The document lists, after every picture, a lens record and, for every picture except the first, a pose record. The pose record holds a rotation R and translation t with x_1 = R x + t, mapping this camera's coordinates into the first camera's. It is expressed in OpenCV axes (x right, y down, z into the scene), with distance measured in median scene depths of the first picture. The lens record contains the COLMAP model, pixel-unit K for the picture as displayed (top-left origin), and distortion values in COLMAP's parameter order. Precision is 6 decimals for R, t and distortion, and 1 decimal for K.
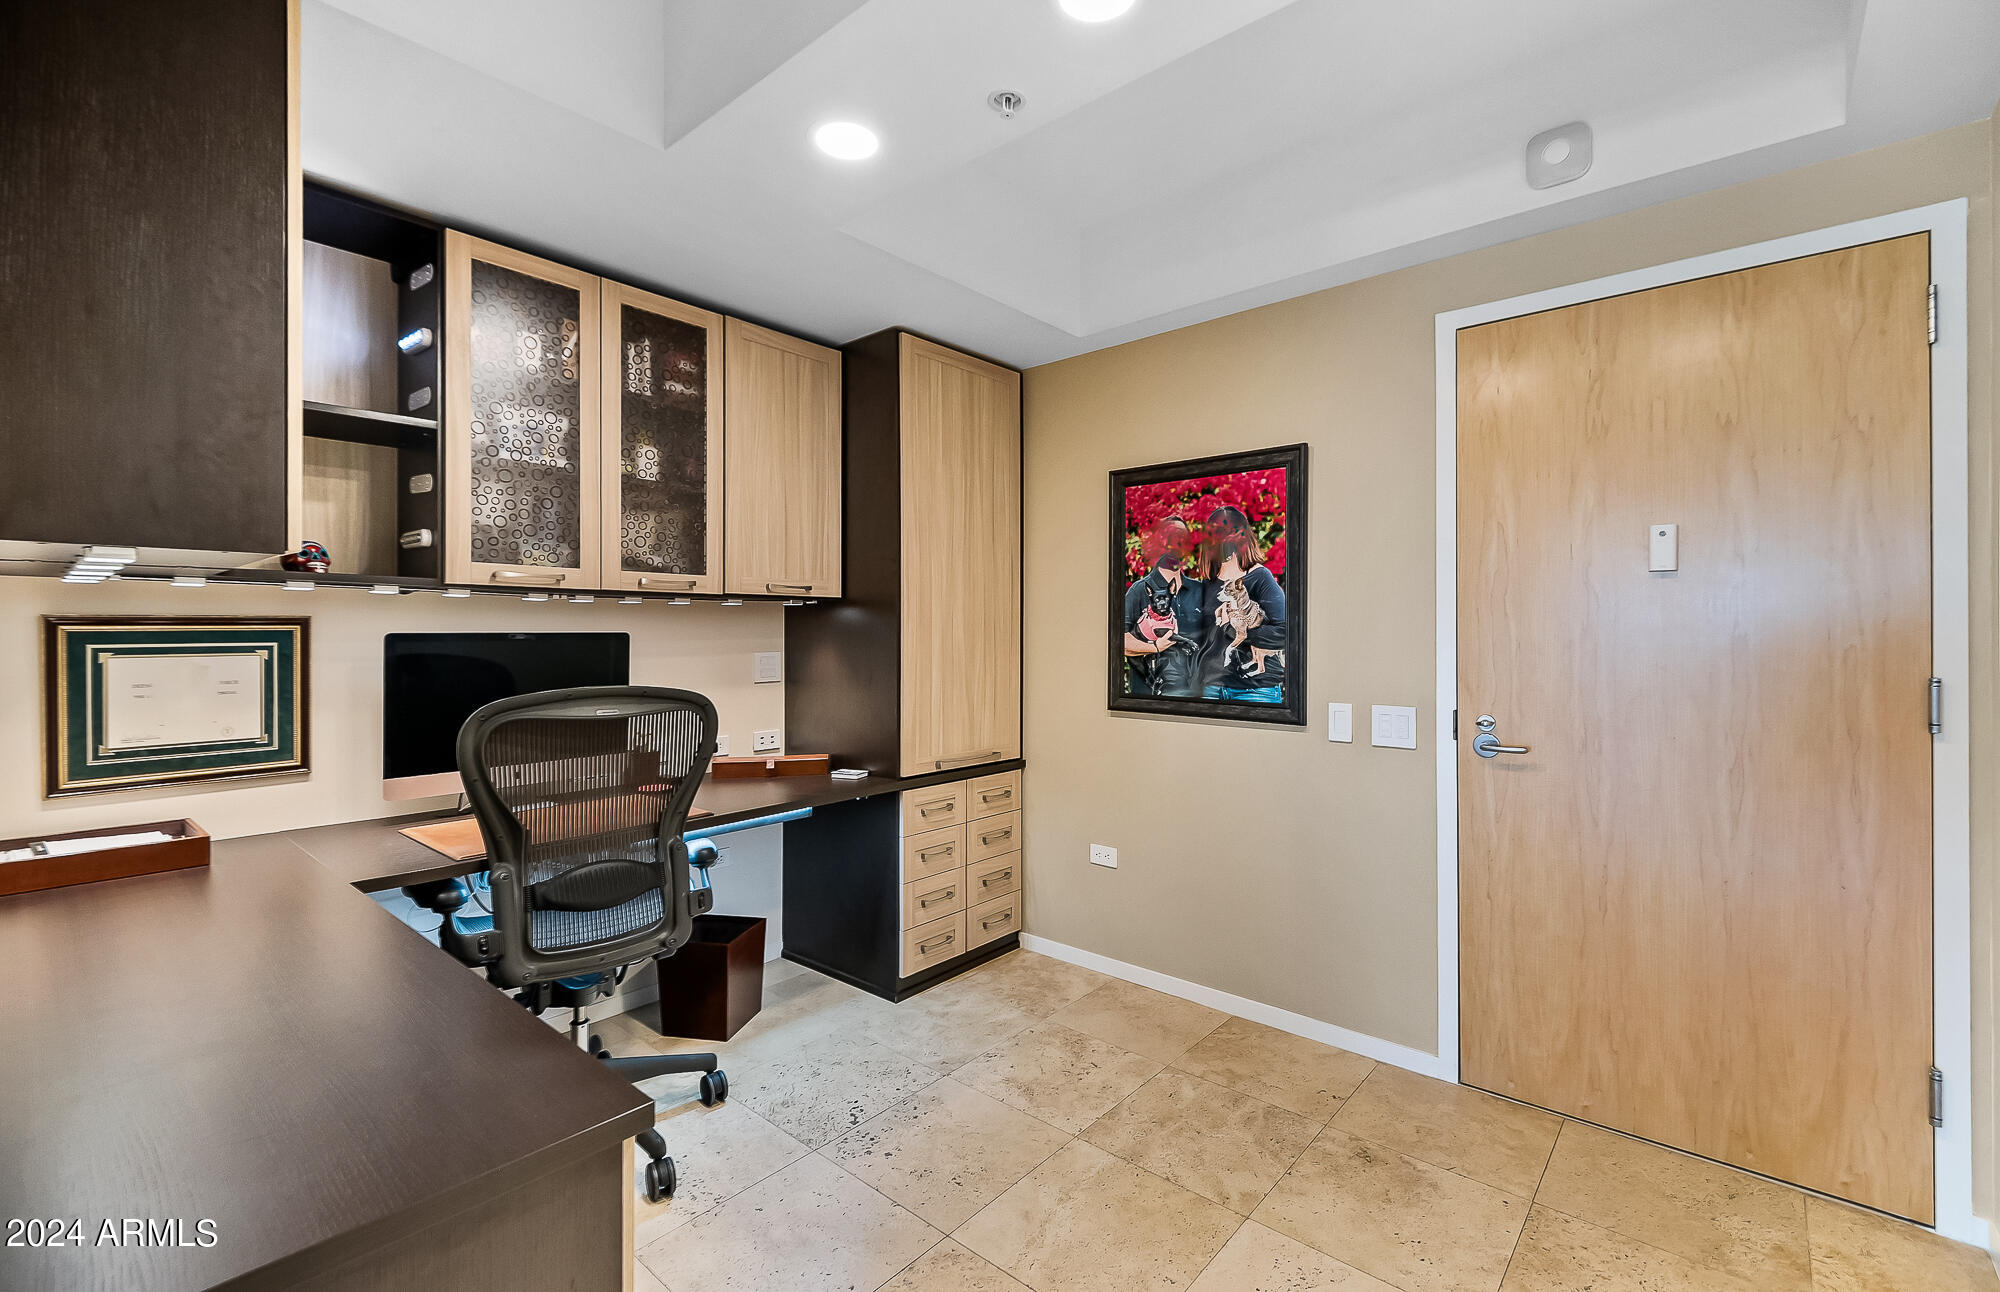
lens RADIAL K [[873.8, 0, 1005.4], [0, 873.8, 633.9], [0, 0, 1]] dist [0.032397, -0.026236]
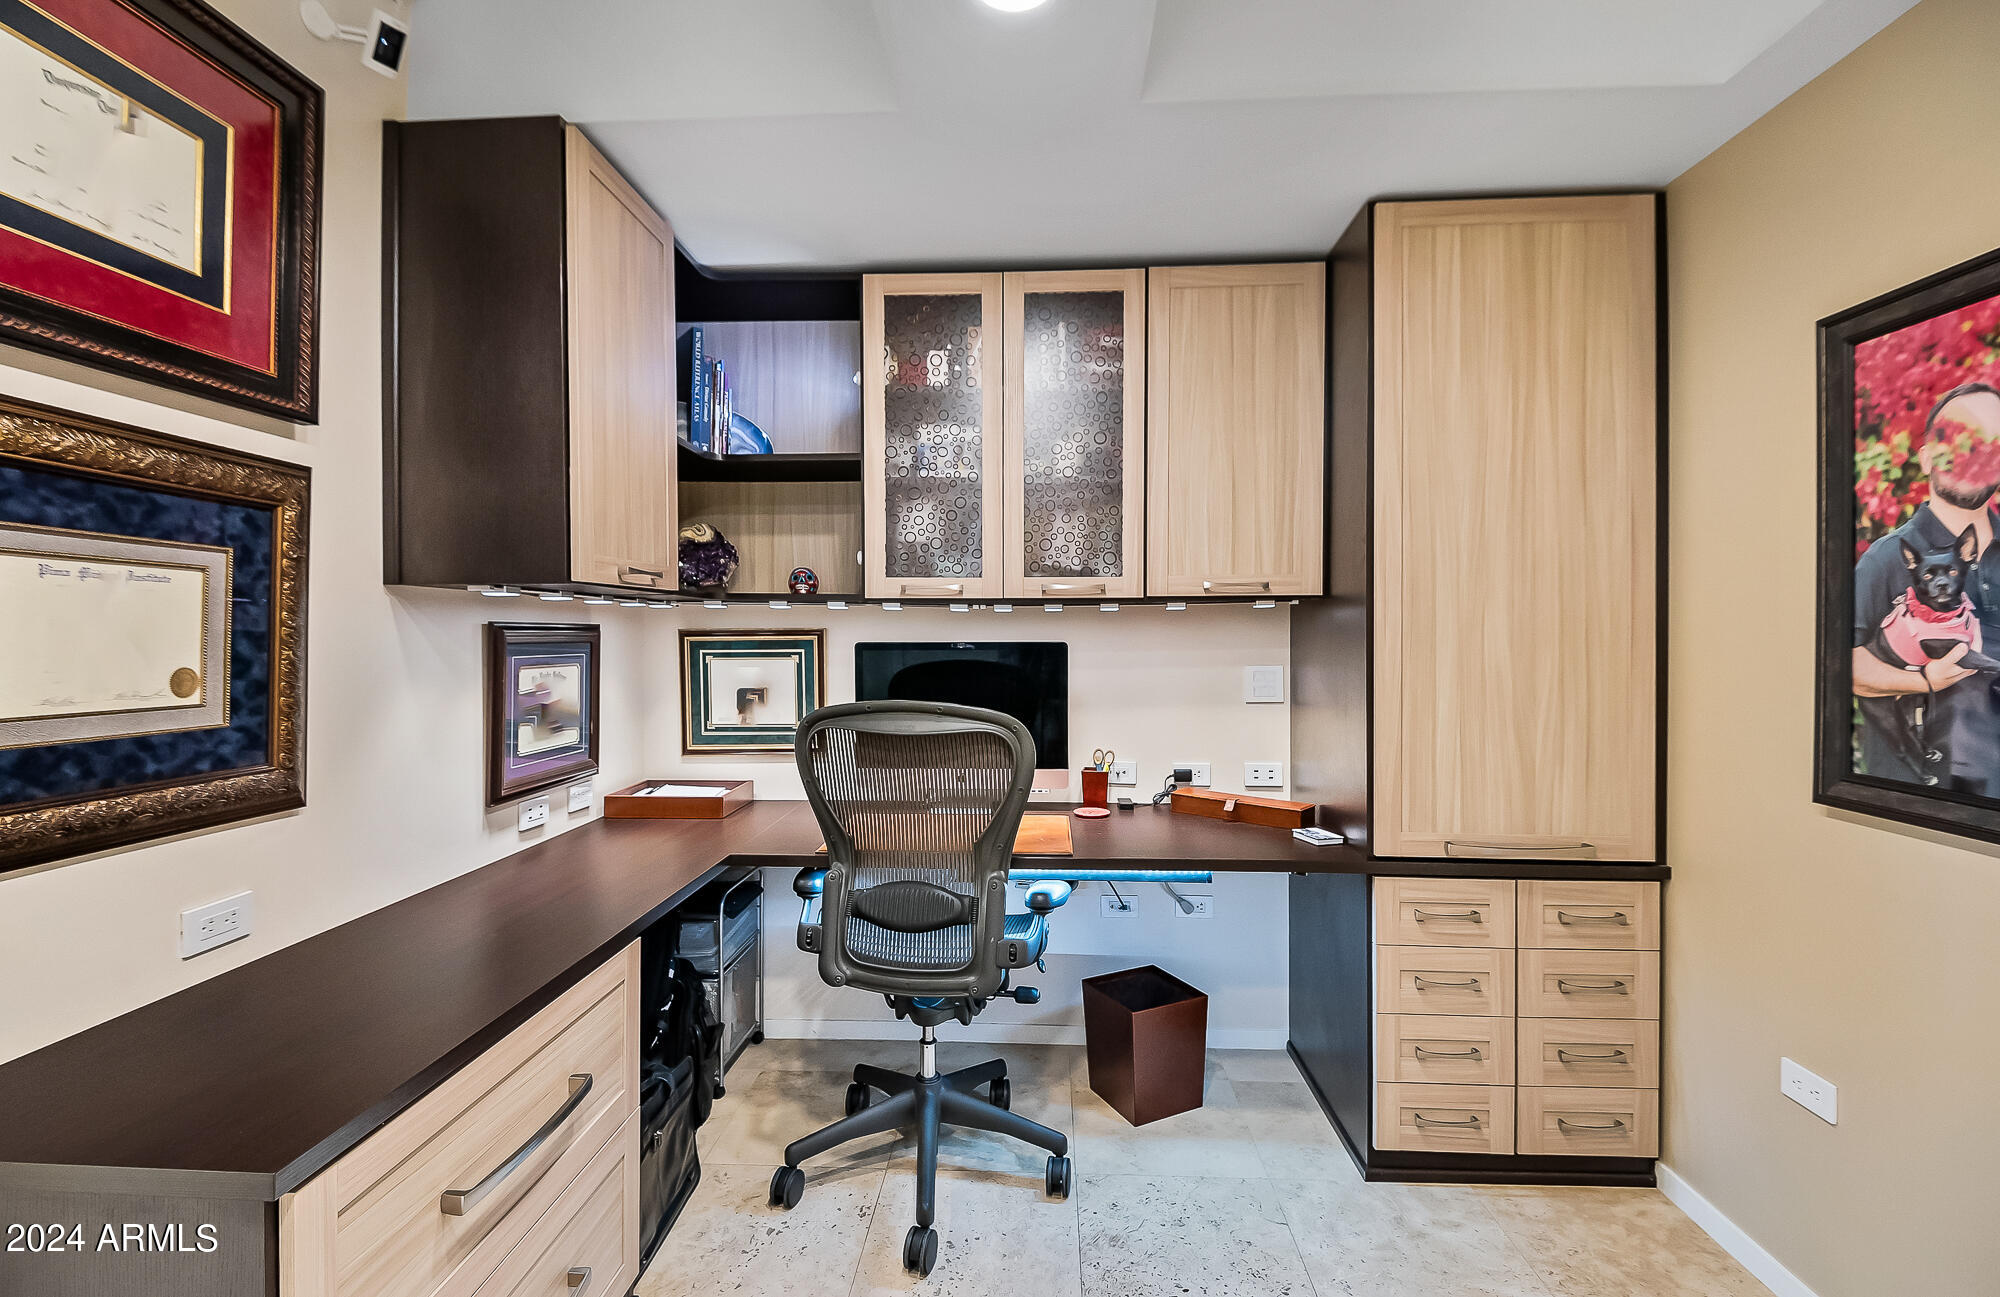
lens RADIAL K [[873.8, 0, 1005.4], [0, 873.8, 636.4], [0, 0, 1]] dist [0.032397, -0.026236]
pose [[0.600726, 0.002416, -0.799451, 0.252420], [-0.000160, 0.999996, 0.002902, -0.009106], [0.799455, -0.001615, 0.600724, 0.348870]]
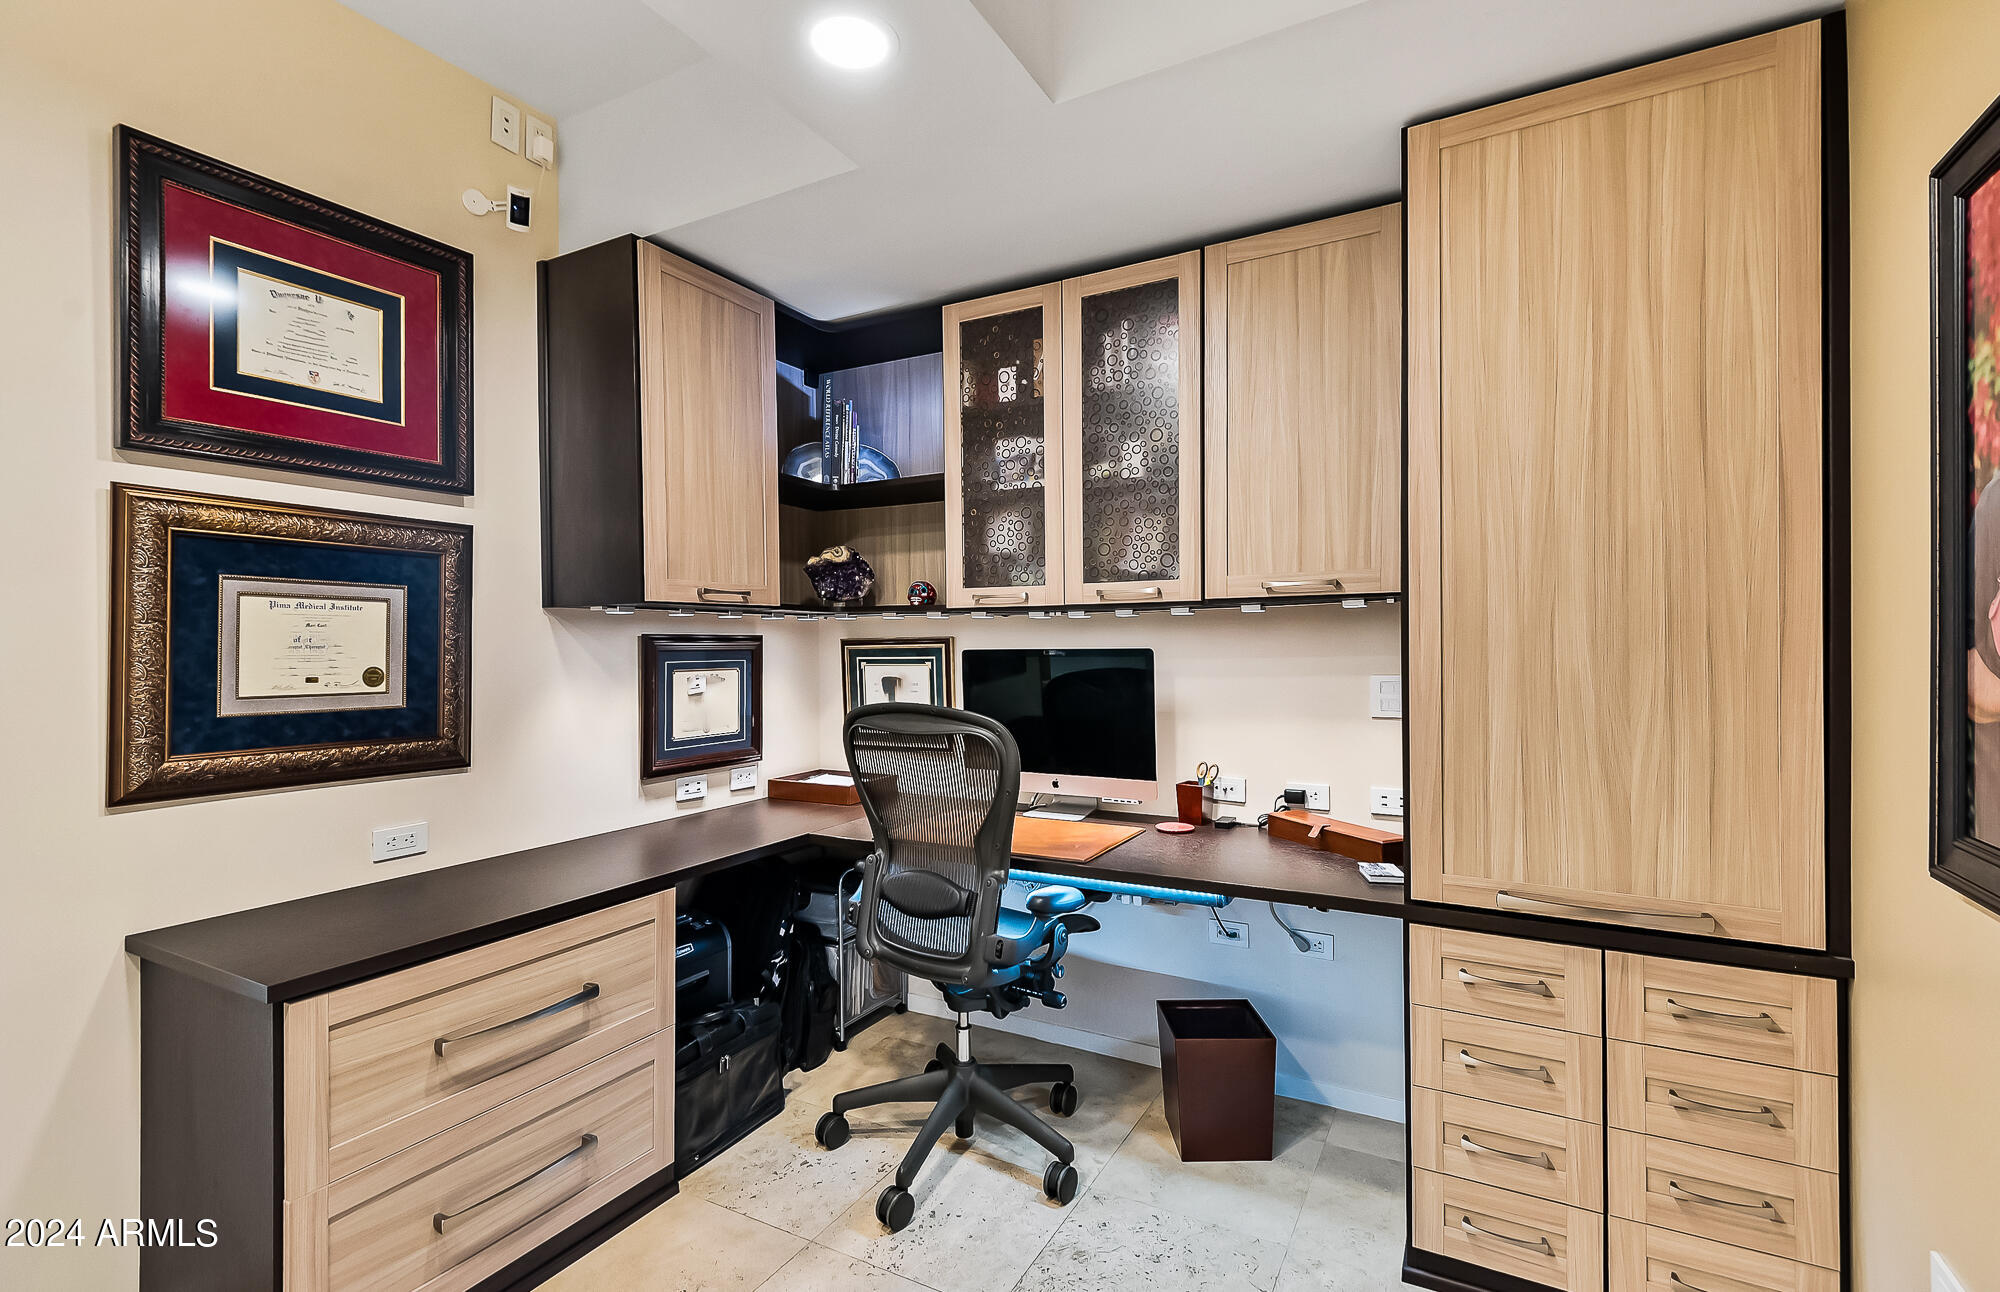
lens RADIAL K [[905.6, 0, 1000.0], [0, 905.6, 646.0], [0, 0, 1]] dist [0.041692, -0.024714]
pose [[0.195443, 0.000055, -0.980715, 0.413726], [0.006658, 0.999977, 0.001383, -0.005723], [0.980692, -0.006800, 0.195438, 0.601708]]
